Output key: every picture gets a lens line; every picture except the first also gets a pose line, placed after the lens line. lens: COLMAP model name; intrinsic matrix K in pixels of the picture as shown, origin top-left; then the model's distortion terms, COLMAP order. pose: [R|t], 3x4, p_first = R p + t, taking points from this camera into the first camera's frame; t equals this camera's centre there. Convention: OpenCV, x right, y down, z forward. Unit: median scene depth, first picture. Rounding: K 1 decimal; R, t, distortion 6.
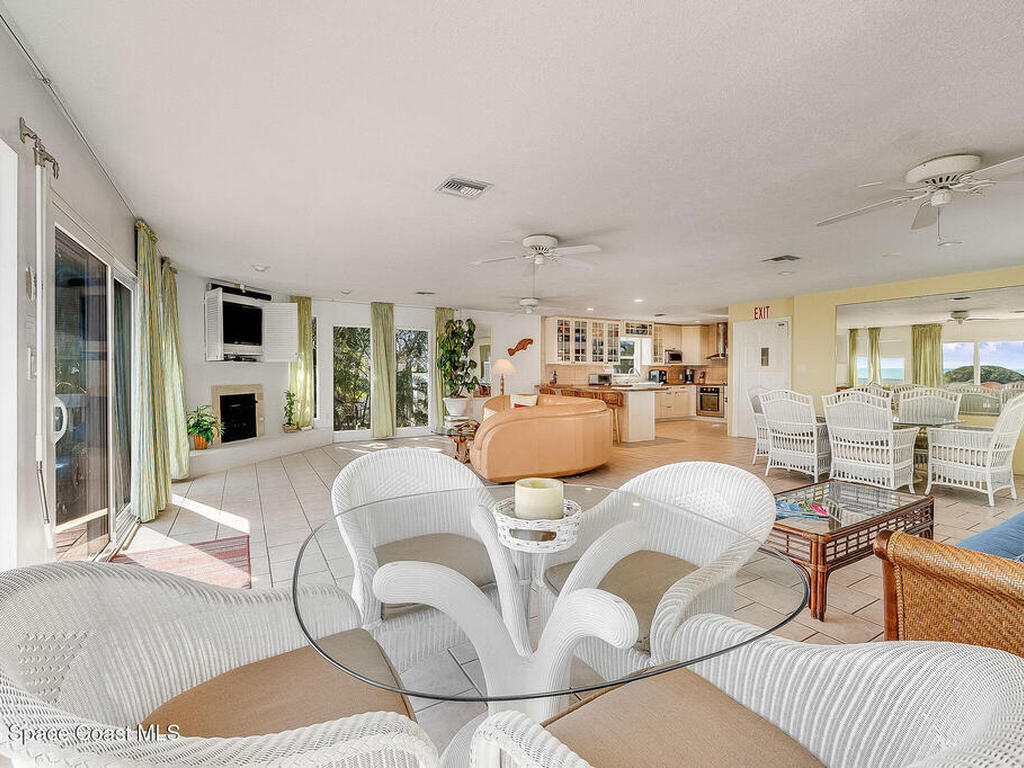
lens RADIAL K [[447.9, 0, 512.0], [0, 447.9, 378.2], [0, 0, 1]] dist [-0.000007, -0.000339]
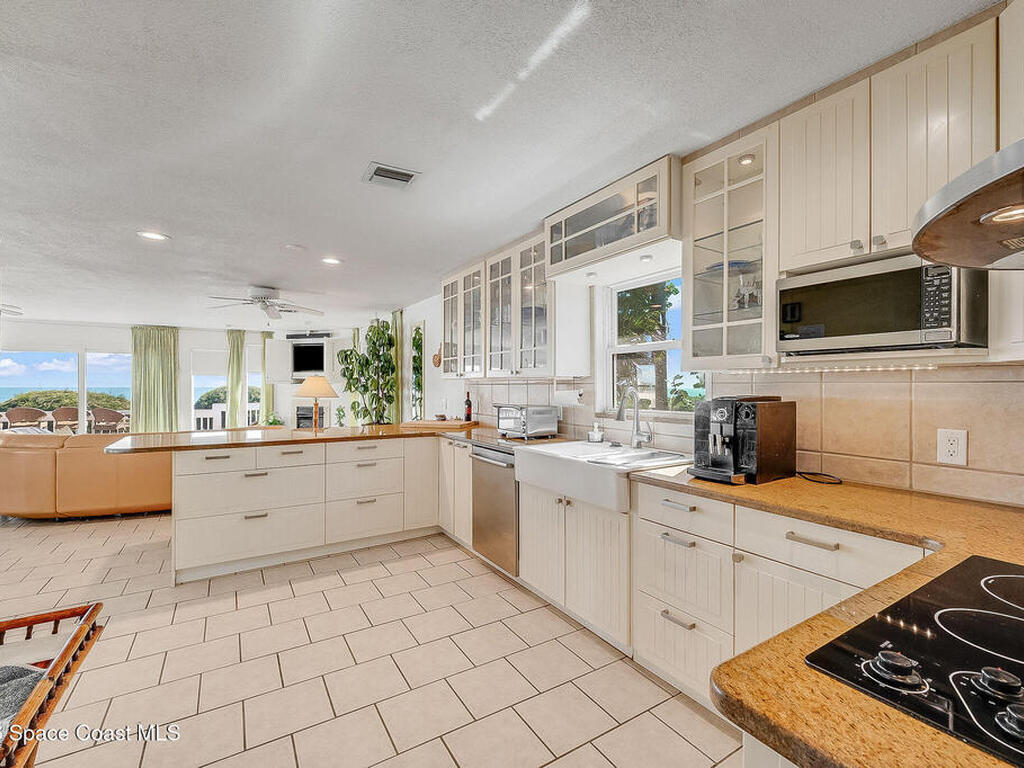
lens RADIAL K [[447.9, 0, 509.6], [0, 447.9, 384.4], [0, 0, 1]] dist [-0.000007, -0.000339]
pose [[-0.010002, 0.000377, -0.999950, 0.819995], [-0.017305, 0.999850, 0.000550, -0.043387], [0.999800, 0.017310, -0.009994, 1.609493]]
